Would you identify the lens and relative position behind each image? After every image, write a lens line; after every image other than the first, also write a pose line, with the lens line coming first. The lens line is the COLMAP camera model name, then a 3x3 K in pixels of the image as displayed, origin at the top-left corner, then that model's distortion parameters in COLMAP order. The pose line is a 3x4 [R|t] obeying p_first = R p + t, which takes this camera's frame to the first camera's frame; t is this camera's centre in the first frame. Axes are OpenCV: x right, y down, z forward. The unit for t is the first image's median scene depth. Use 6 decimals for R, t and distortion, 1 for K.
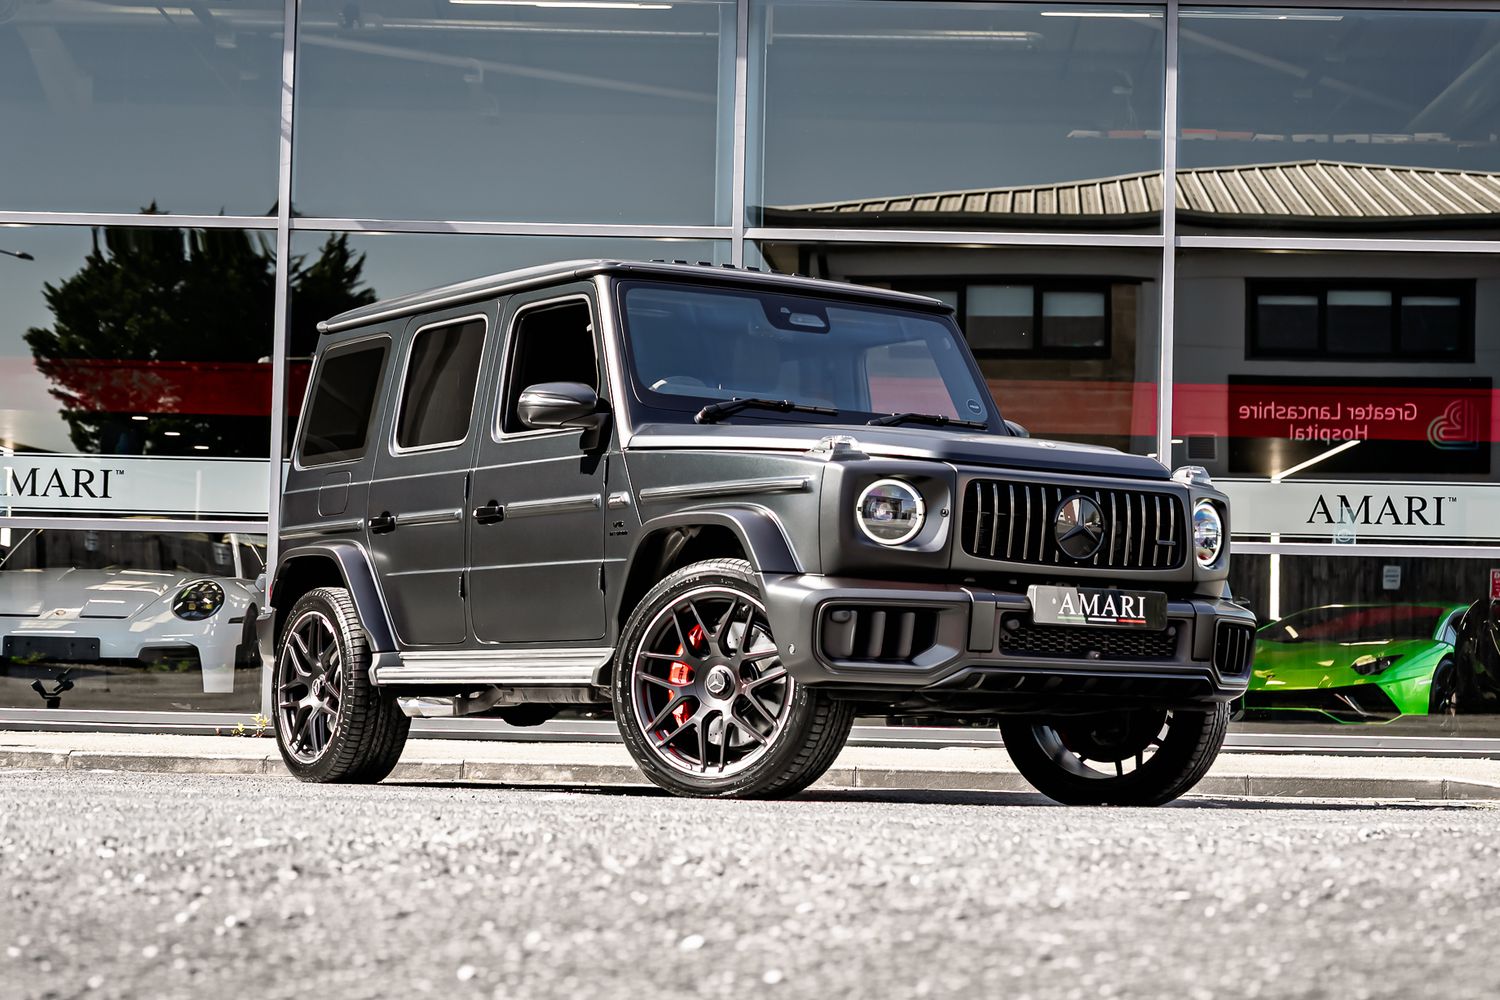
lens RADIAL K [[3213.2, 0, 789.6], [0, 3213.2, 530.3], [0, 0, 1]] dist [0.070651, 0.000000]
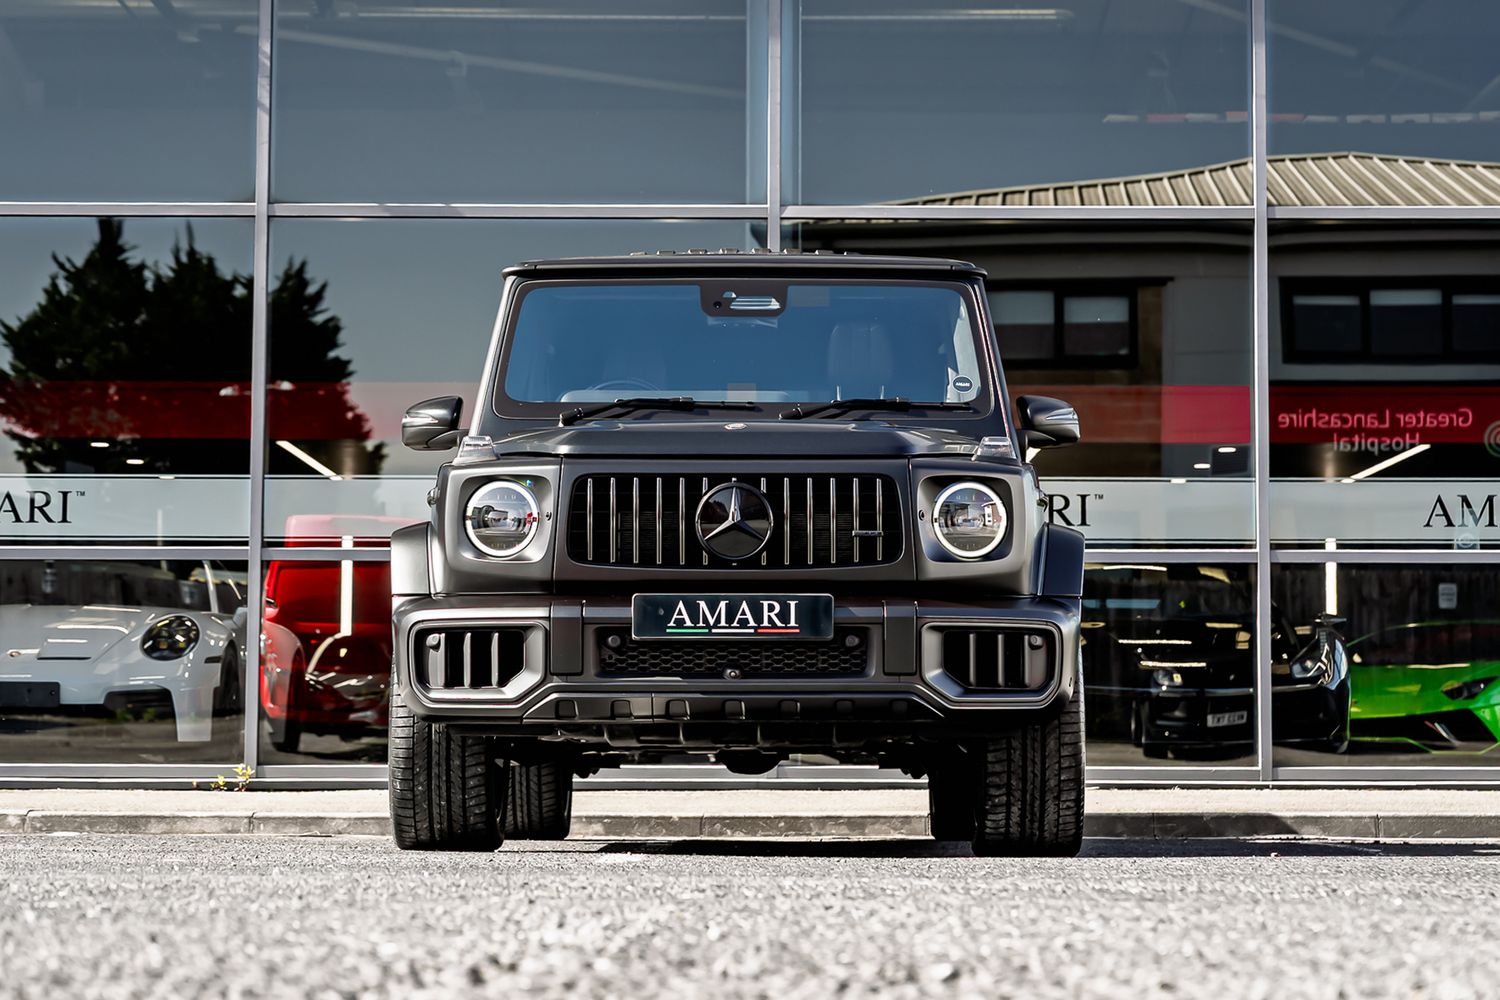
lens RADIAL K [[3323.4, 0, 768.0], [0, 3323.4, 477.4], [0, 0, 1]] dist [0.037972, 0.000000]
pose [[0.999839, -0.017917, -0.000404, -0.020682], [0.017900, 0.999491, -0.026421, 0.005591], [0.000877, 0.026409, 0.999651, 0.096275]]
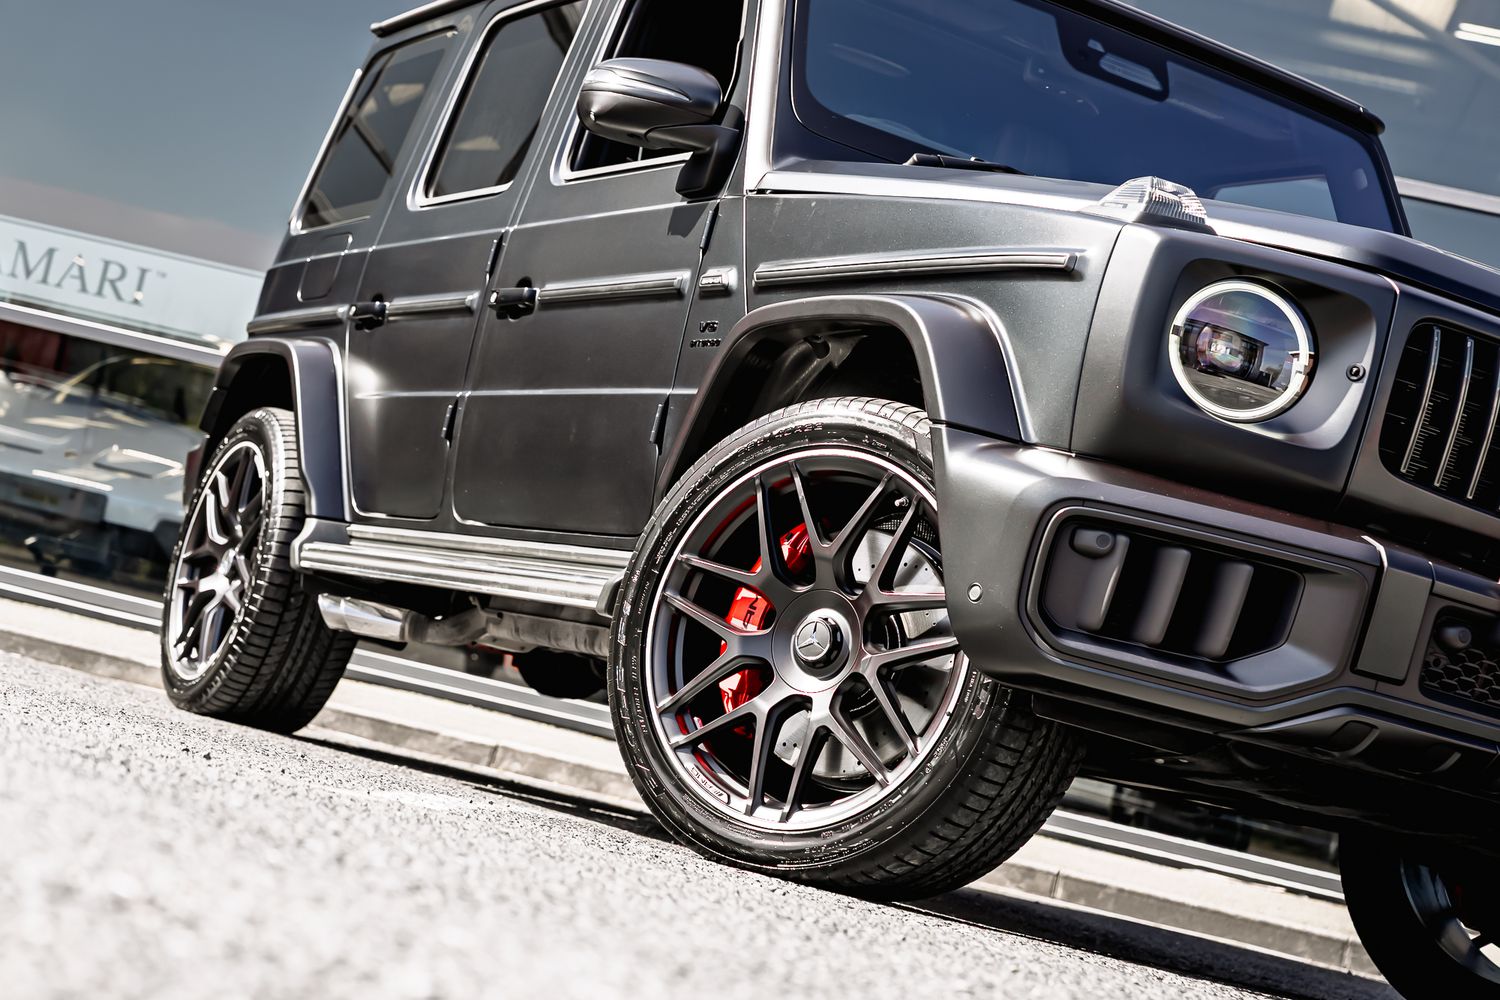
lens RADIAL K [[3064.6, 0, 758.0], [0, 3064.6, 508.7], [0, 0, 1]] dist [0.049202, 0.000000]
pose [[0.975359, 0.195084, -0.103037, 0.008743], [-0.198268, 0.979912, -0.021518, 0.026395], [0.096769, 0.041417, 0.994445, 0.357888]]
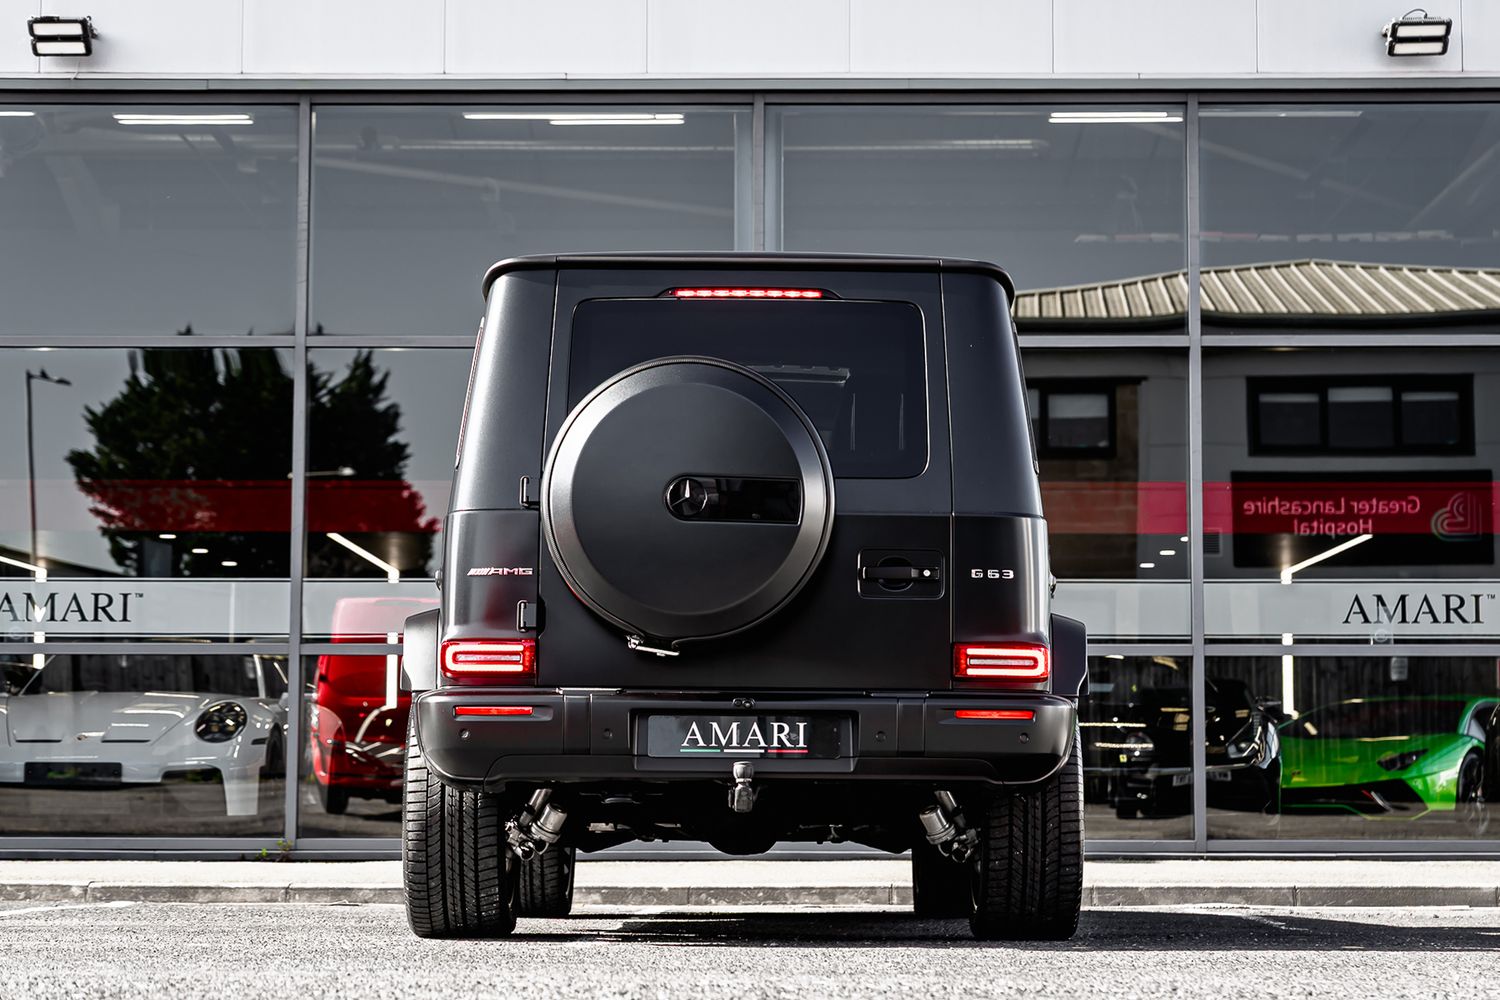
lens RADIAL K [[3064.6, 0, 743.7], [0, 3064.6, 510.0], [0, 0, 1]] dist [0.049202, 0.000000]
pose [[0.999654, -0.020011, -0.017087, -0.005954], [0.019343, 0.999075, -0.038403, -0.004907], [0.017840, 0.038059, 0.999116, 0.065980]]
